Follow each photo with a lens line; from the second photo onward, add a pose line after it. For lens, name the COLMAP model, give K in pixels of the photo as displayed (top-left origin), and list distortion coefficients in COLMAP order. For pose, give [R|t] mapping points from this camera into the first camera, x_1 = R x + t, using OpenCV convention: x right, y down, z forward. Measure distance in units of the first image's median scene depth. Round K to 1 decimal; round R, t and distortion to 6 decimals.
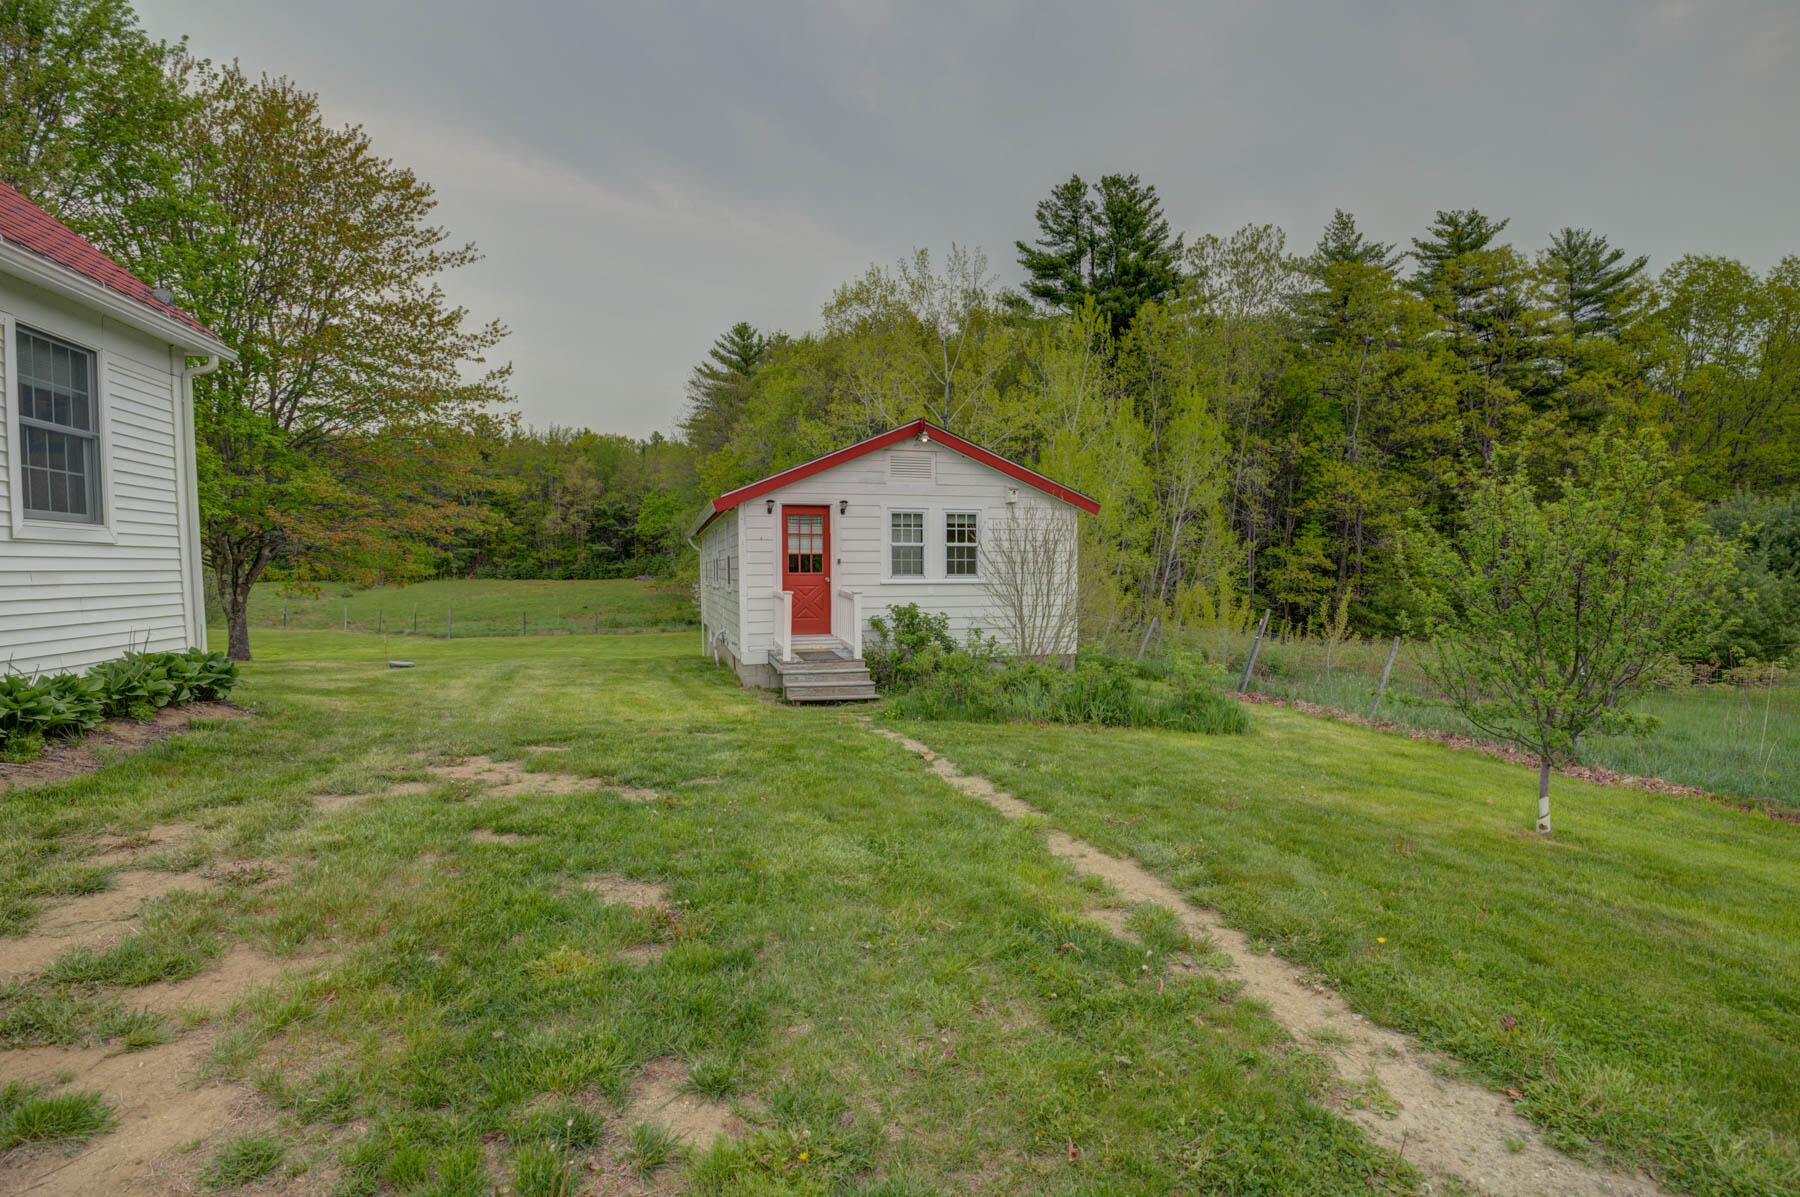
lens RADIAL K [[890.6, 0, 897.6], [0, 890.6, 597.8], [0, 0, 1]] dist [-0.035883, 0.004910]
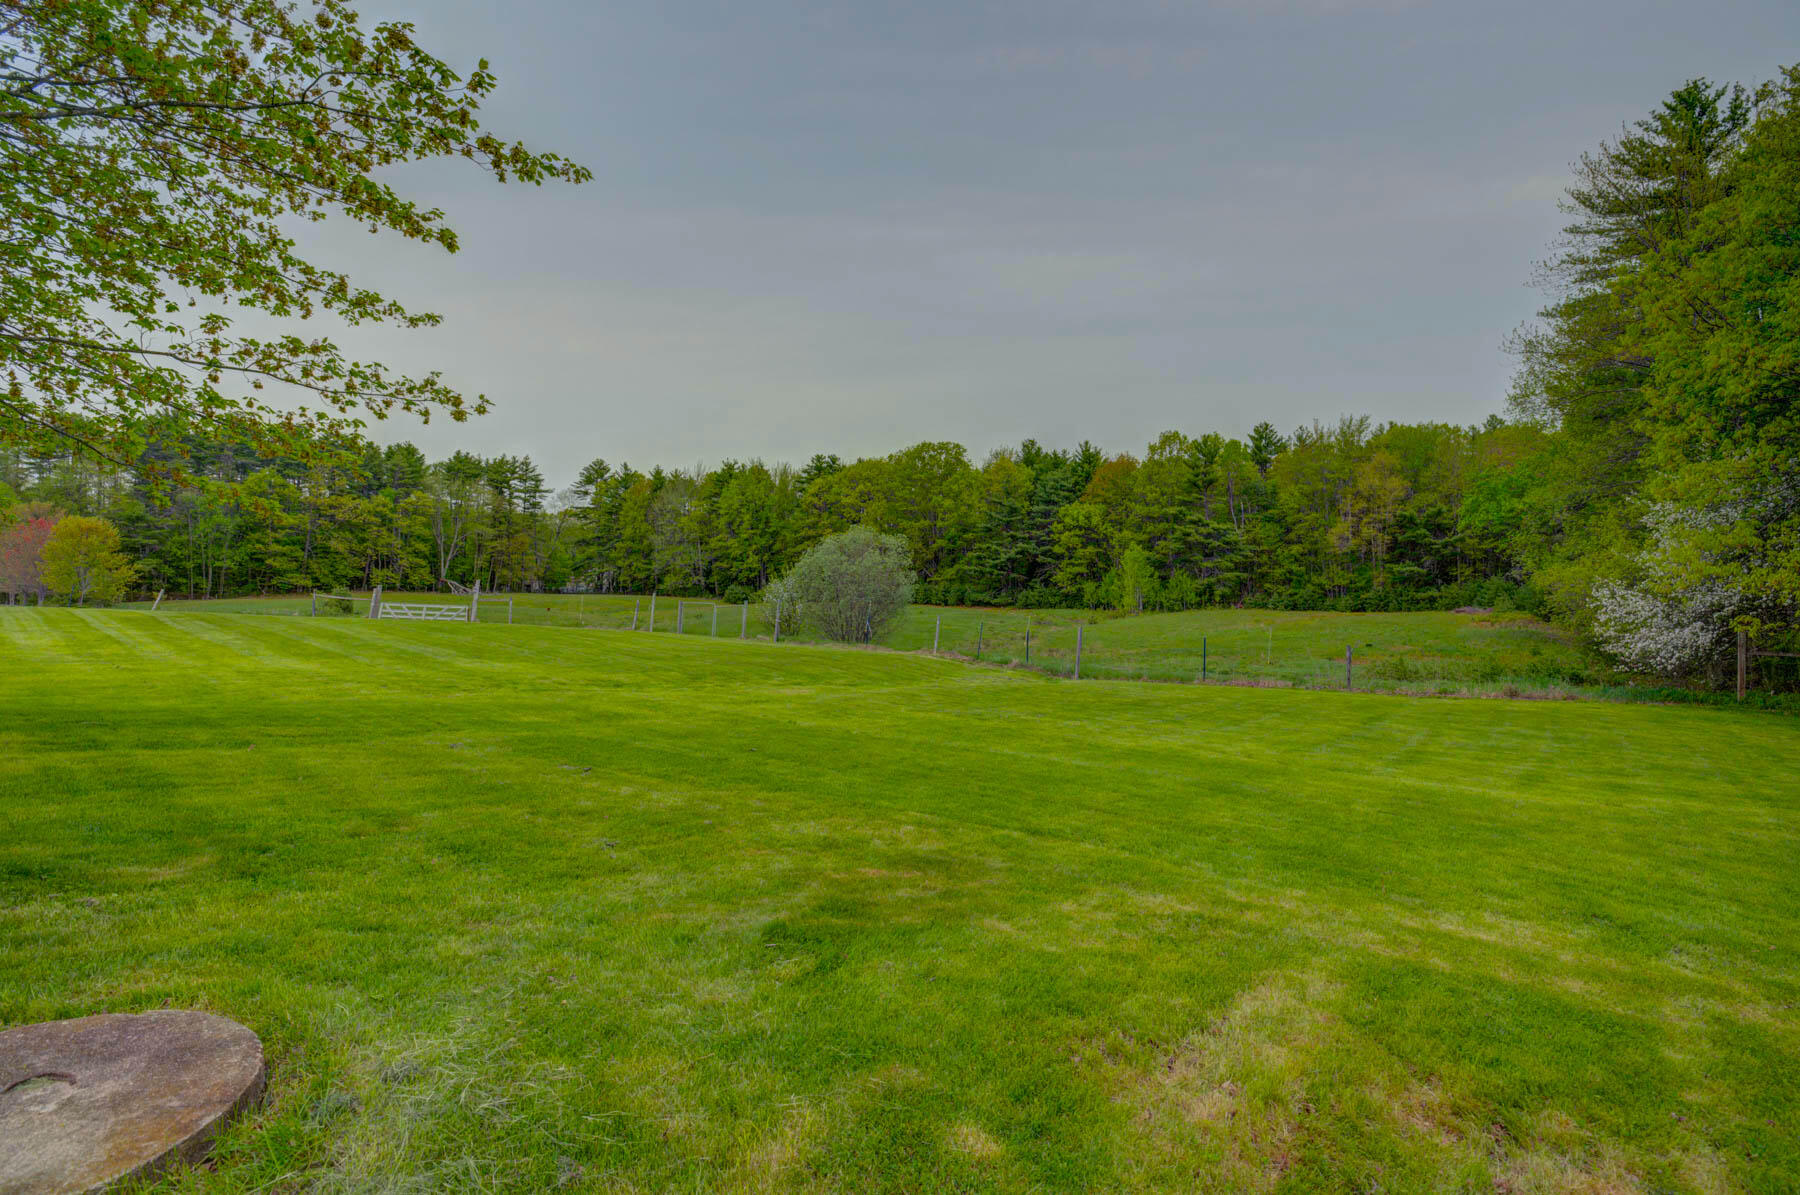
lens RADIAL K [[890.6, 0, 904.9], [0, 890.6, 600.5], [0, 0, 1]] dist [-0.035883, 0.004910]
pose [[0.657723, 0.004010, -0.753249, -0.033908], [-0.038476, 0.998859, -0.028279, 0.003698], [0.752276, 0.047582, 0.657127, 0.122908]]
